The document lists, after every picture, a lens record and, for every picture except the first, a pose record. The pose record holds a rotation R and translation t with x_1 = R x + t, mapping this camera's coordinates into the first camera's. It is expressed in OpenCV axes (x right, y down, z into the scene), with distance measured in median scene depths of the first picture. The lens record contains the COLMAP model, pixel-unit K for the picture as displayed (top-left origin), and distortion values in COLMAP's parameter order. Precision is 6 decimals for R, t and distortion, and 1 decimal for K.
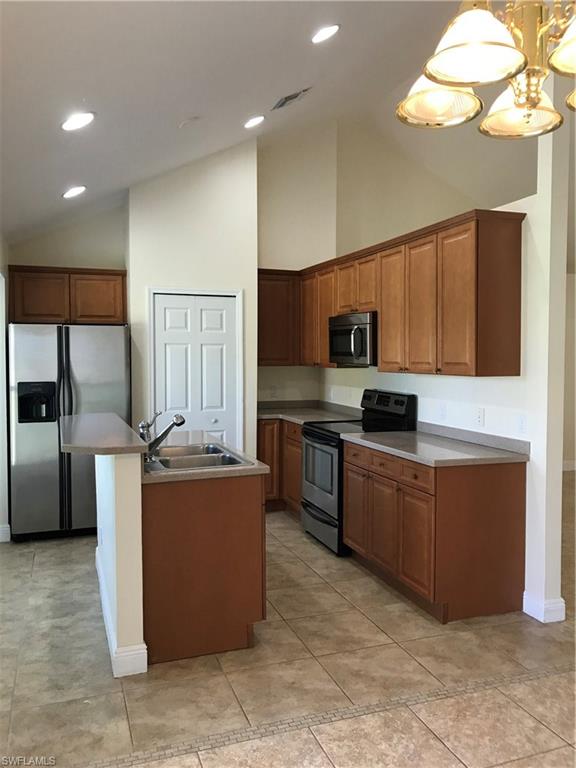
lens RADIAL K [[615.9, 0, 288.0], [0, 615.9, 384.0], [0, 0, 1]] dist [0.072633, -0.096008]
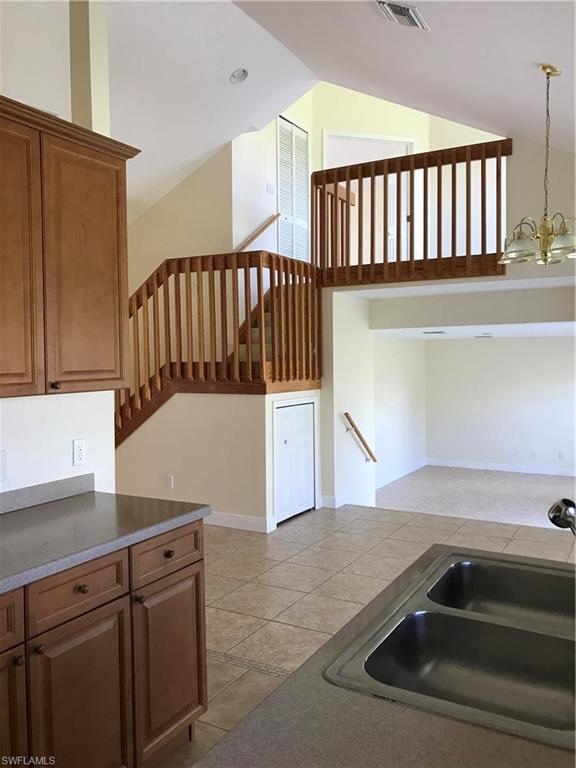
lens RADIAL K [[632.1, 0, 288.0], [0, 632.1, 384.0], [0, 0, 1]] dist [0.077910, -0.089805]
pose [[-0.644296, -0.024719, 0.764377, -0.251375], [0.049653, 0.996017, 0.074063, -0.042465], [-0.763163, 0.085672, -0.640502, 0.918849]]
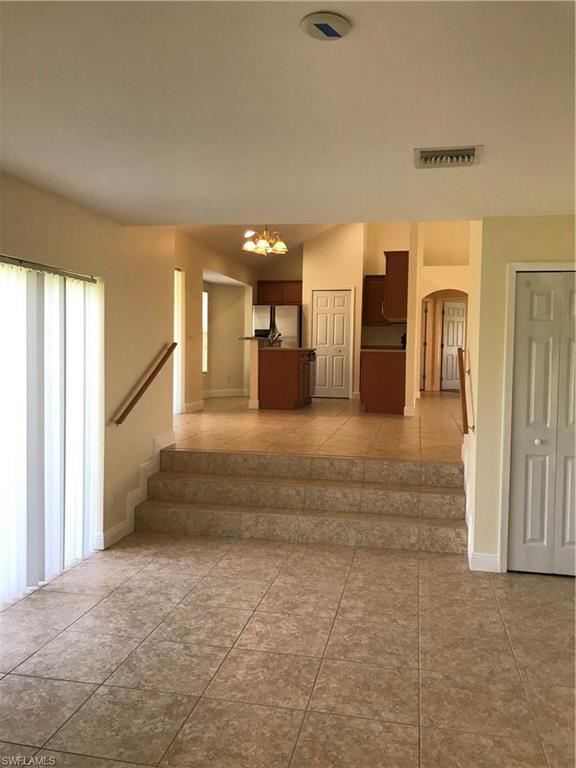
lens RADIAL K [[632.1, 0, 288.0], [0, 632.1, 384.0], [0, 0, 1]] dist [0.077910, -0.089805]
pose [[0.845786, 0.040254, -0.532002, 0.910587], [-0.047699, 0.998862, -0.000253, 0.187058], [0.531386, 0.025590, 0.846743, -0.918735]]
